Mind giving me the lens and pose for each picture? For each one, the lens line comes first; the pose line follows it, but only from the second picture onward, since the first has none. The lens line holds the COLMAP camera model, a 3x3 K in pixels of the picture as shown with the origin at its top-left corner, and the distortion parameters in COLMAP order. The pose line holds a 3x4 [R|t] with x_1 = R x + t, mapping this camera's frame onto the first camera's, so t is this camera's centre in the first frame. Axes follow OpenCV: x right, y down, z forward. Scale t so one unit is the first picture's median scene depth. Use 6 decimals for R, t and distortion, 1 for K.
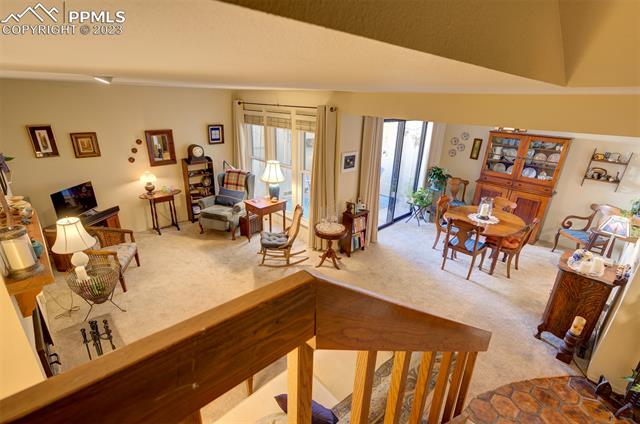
lens RADIAL K [[305.3, 0, 317.9], [0, 305.3, 215.4], [0, 0, 1]] dist [0.002355, 0.000687]
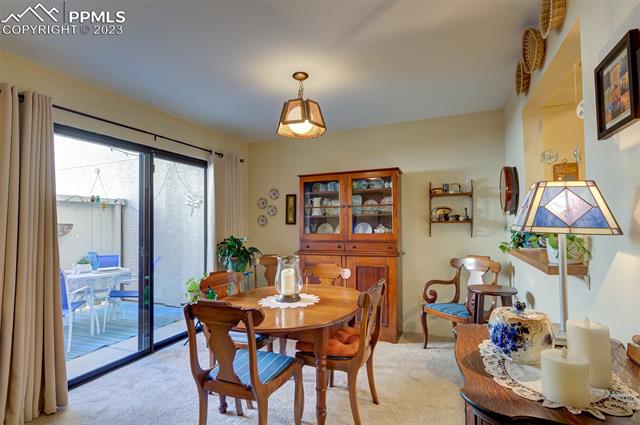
lens RADIAL K [[321.1, 0, 319.6], [0, 321.1, 219.2], [0, 0, 1]] dist [0.002854, -0.000195]
pose [[0.916211, -0.037091, 0.398976, 0.359557], [0.184524, 0.922900, -0.337943, 0.064281], [-0.355681, 0.383248, 0.852416, 0.472500]]
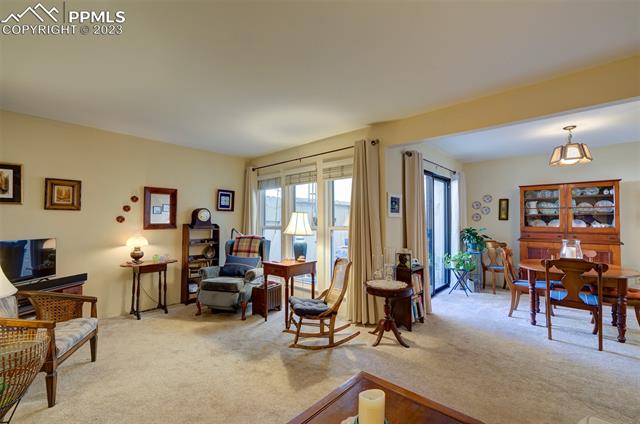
lens RADIAL K [[273.9, 0, 317.6], [0, 273.9, 215.0], [0, 0, 1]] dist [0.001826, 0.001267]
pose [[0.996944, -0.025754, 0.073758, -0.150256], [0.052091, 0.922740, -0.381886, 0.115568], [-0.058225, 0.384561, 0.921262, 0.311461]]
